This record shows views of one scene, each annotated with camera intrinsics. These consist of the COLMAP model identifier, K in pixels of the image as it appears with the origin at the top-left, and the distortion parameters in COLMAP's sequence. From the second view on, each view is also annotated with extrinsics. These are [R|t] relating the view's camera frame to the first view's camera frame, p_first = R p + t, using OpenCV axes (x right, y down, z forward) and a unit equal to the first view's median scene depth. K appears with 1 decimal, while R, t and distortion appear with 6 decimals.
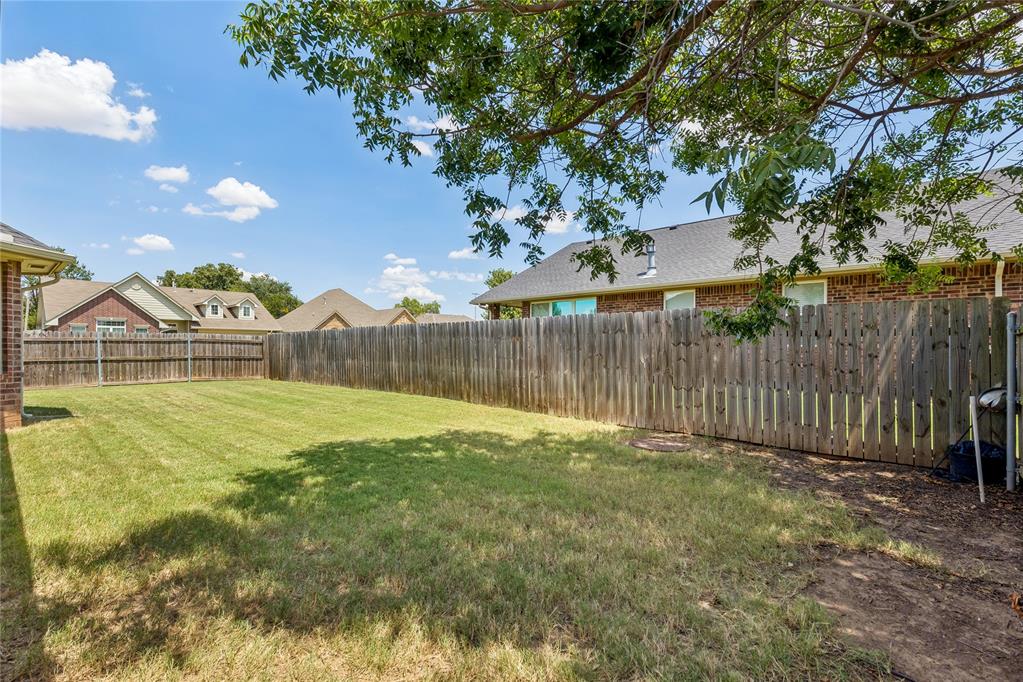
lens RADIAL K [[461.4, 0, 513.3], [0, 461.4, 342.8], [0, 0, 1]] dist [-0.017104, 0.000264]
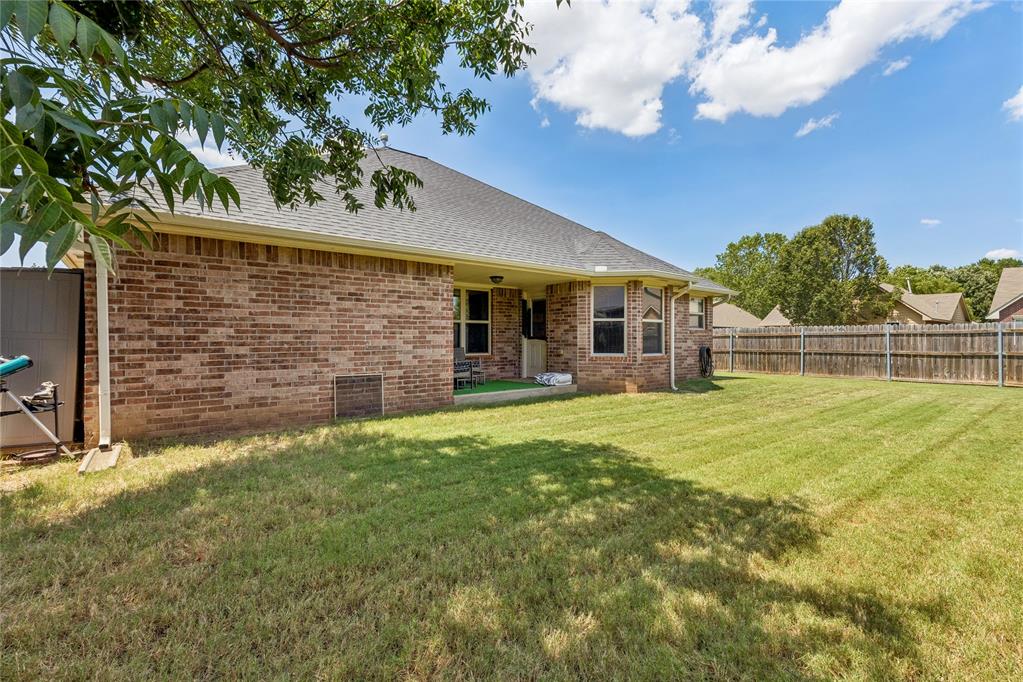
lens RADIAL K [[461.4, 0, 513.7], [0, 461.4, 342.0], [0, 0, 1]] dist [-0.017104, 0.000264]
pose [[-0.170897, 0.004822, -0.985277, 0.175600], [0.004685, 0.999981, 0.004081, 0.004809], [0.985278, -0.003919, -0.170916, 0.353939]]
